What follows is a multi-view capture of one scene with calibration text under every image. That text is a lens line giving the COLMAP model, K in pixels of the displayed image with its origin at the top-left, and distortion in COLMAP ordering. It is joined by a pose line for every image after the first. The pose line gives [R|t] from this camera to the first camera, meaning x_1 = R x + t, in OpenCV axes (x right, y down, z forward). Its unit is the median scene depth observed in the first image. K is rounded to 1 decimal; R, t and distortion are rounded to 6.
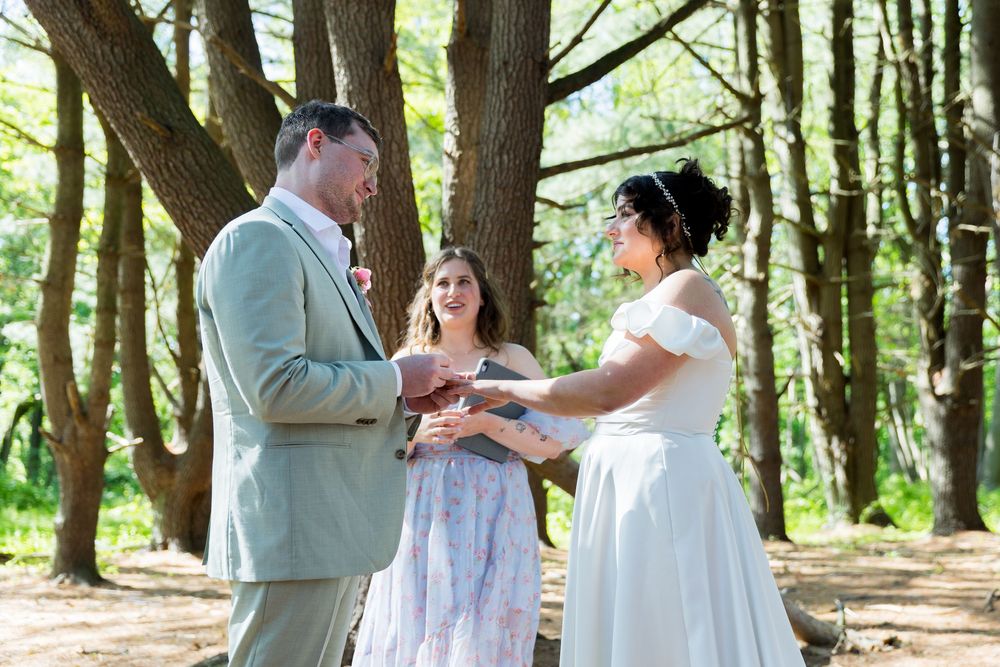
lens RADIAL K [[1060.0, 0, 534.2], [0, 1060.0, 338.3], [0, 0, 1]] dist [0.006791, 0.008731]
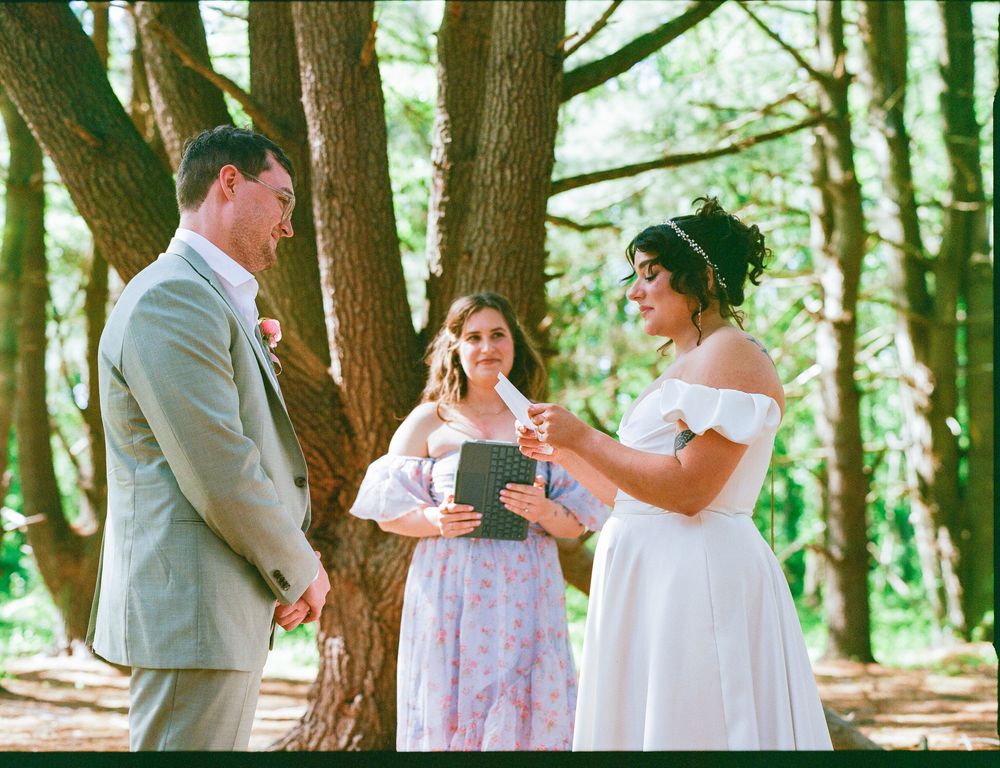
lens RADIAL K [[1466.4, 0, 479.9], [0, 1466.4, 407.8], [0, 0, 1]] dist [-0.233730, 0.528538]
pose [[0.998741, 0.014797, -0.047933, 0.006784], [-0.014196, 0.999816, 0.012863, -0.005445], [0.048114, -0.012166, 0.998768, -0.103199]]
